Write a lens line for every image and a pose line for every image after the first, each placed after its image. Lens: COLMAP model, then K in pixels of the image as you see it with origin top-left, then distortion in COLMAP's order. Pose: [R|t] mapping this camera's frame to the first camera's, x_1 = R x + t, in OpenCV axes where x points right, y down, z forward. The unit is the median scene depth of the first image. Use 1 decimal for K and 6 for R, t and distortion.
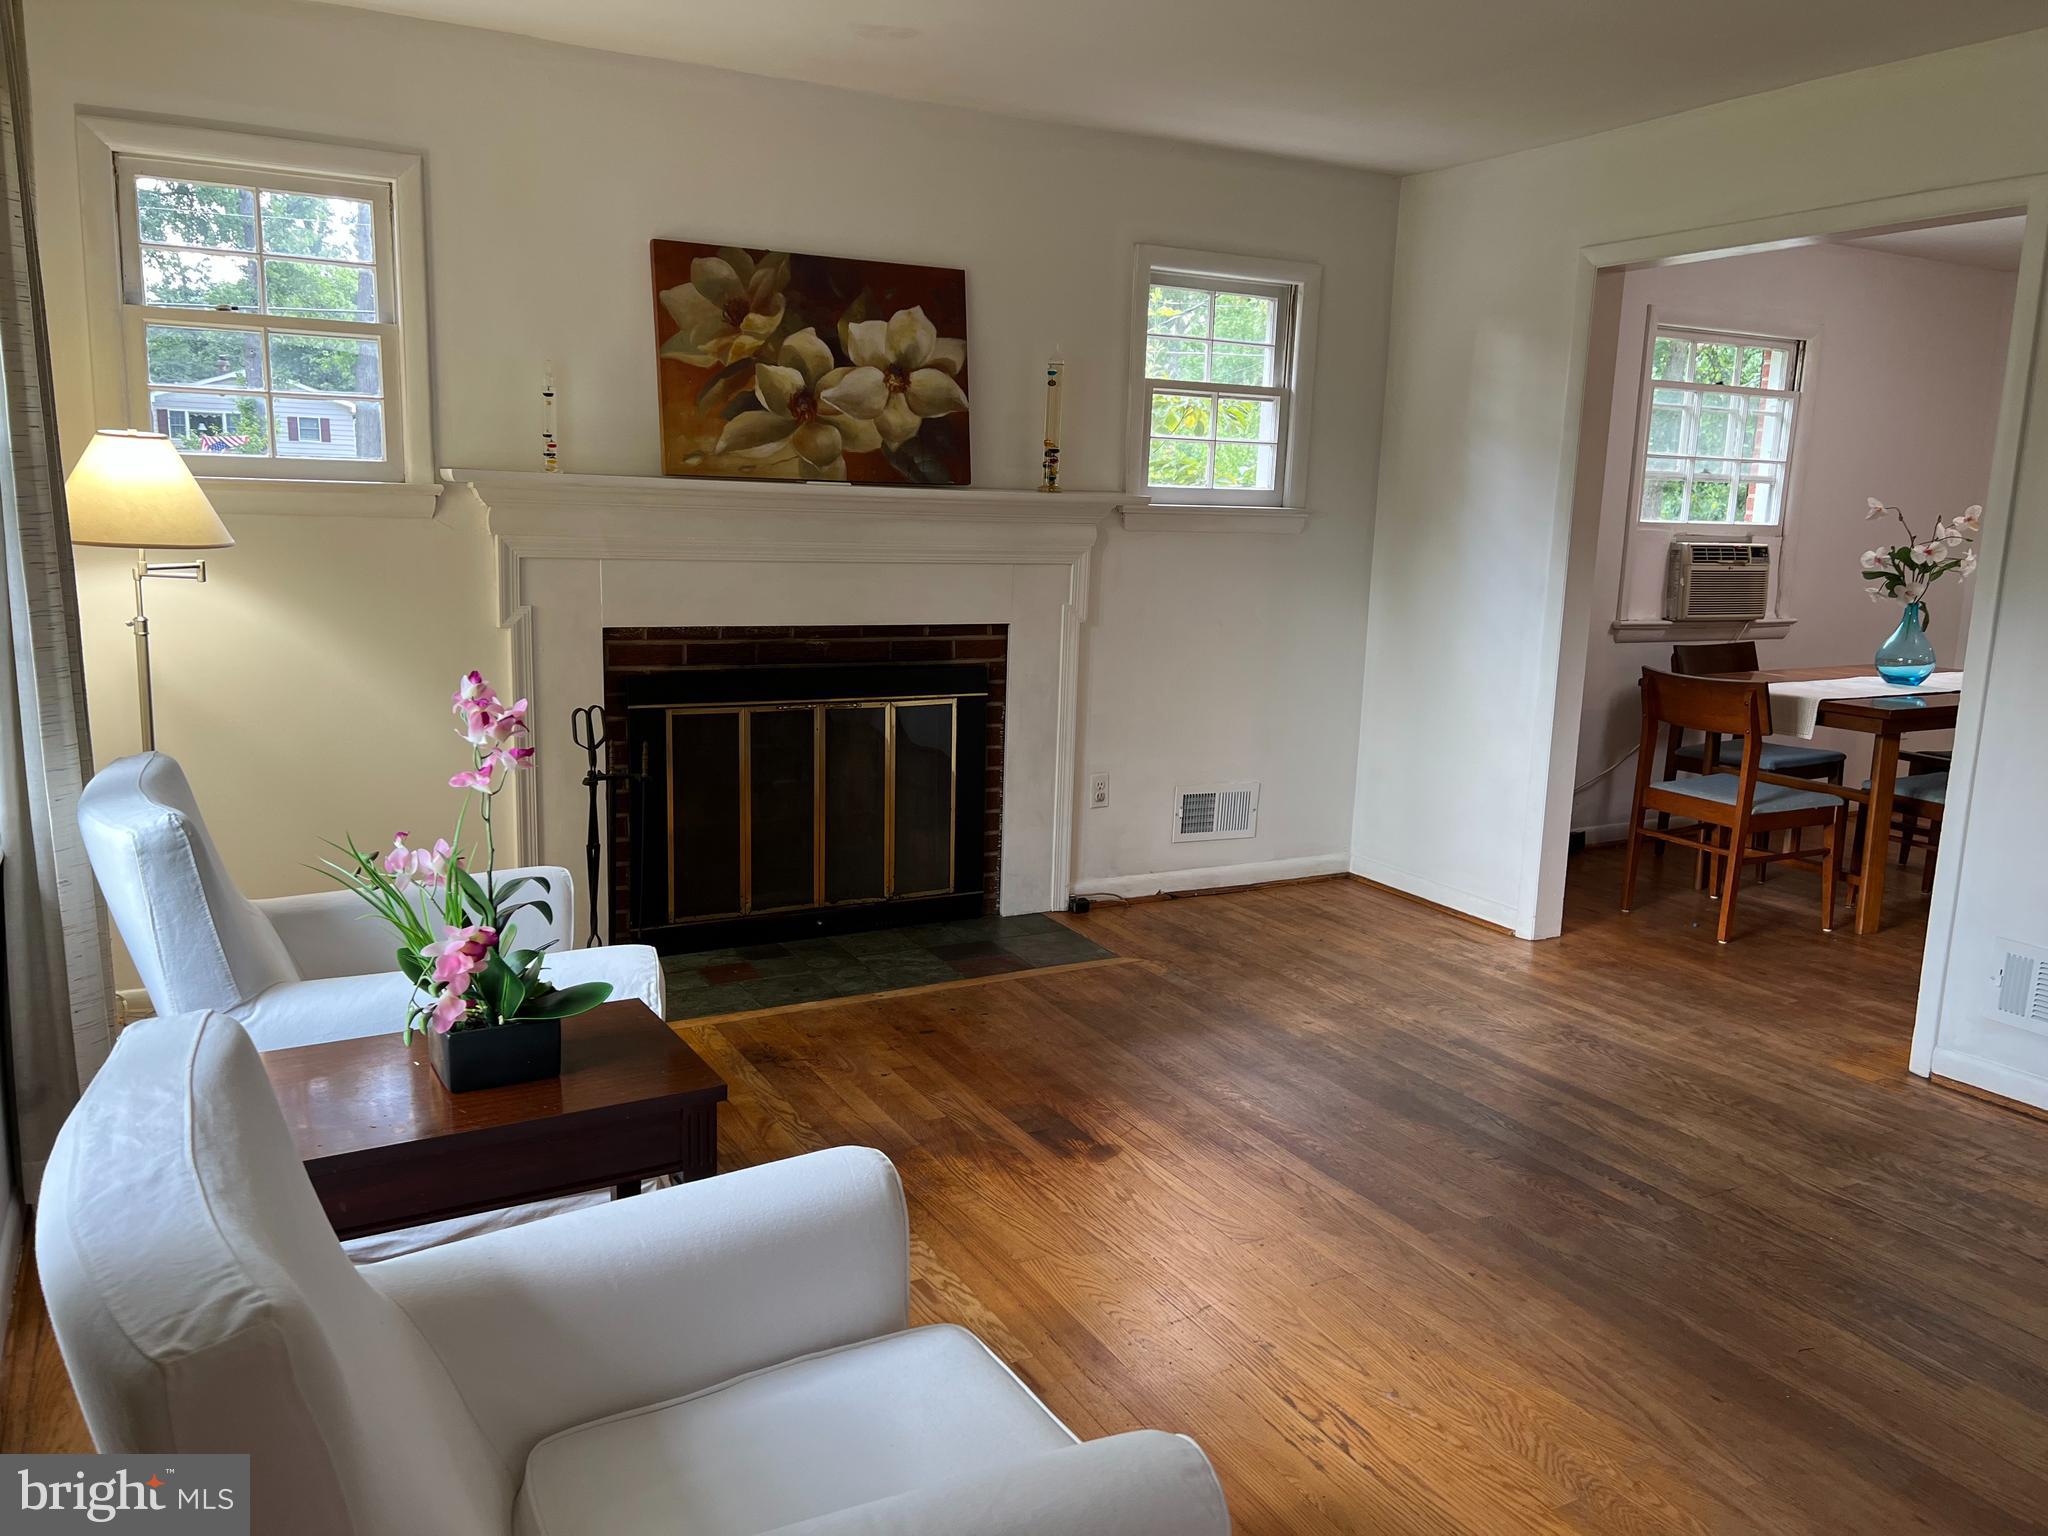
lens RADIAL K [[1531.2, 0, 1007.5], [0, 1531.2, 787.5], [0, 0, 1]] dist [0.045488, -0.043054]
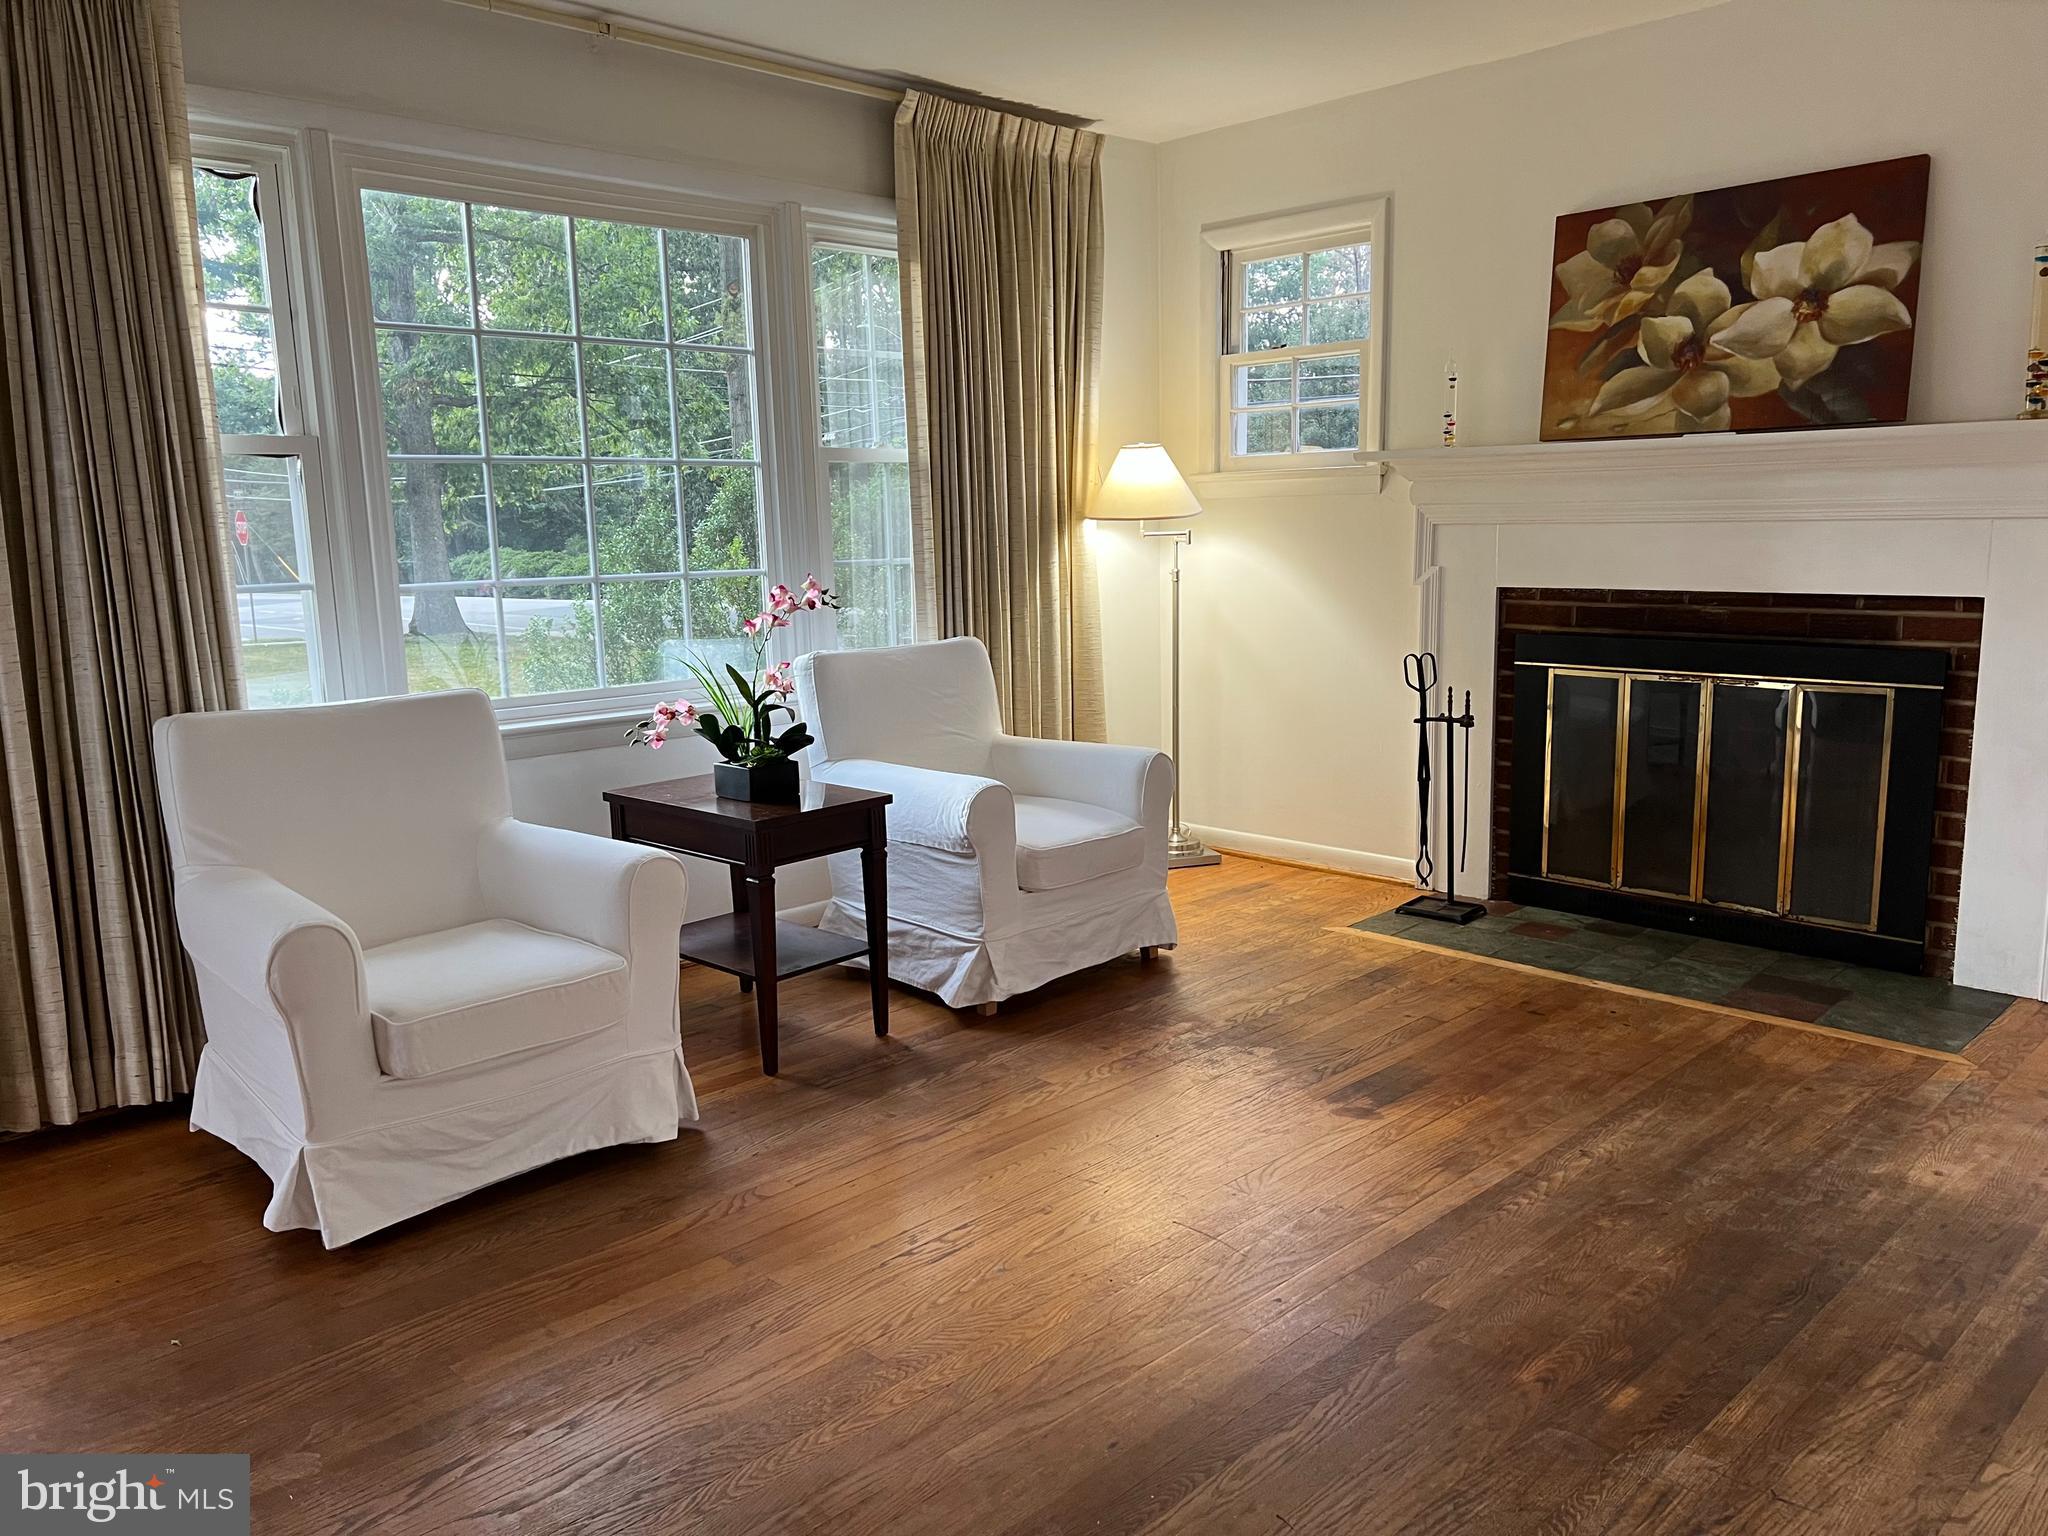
lens RADIAL K [[1531.2, 0, 1003.5], [0, 1531.2, 760.4], [0, 0, 1]] dist [0.045488, -0.043054]
pose [[0.266288, 0.121315, -0.956229, 0.675799], [-0.148944, 0.985312, 0.083527, -0.021493], [0.952316, 0.120182, 0.280446, 0.366262]]
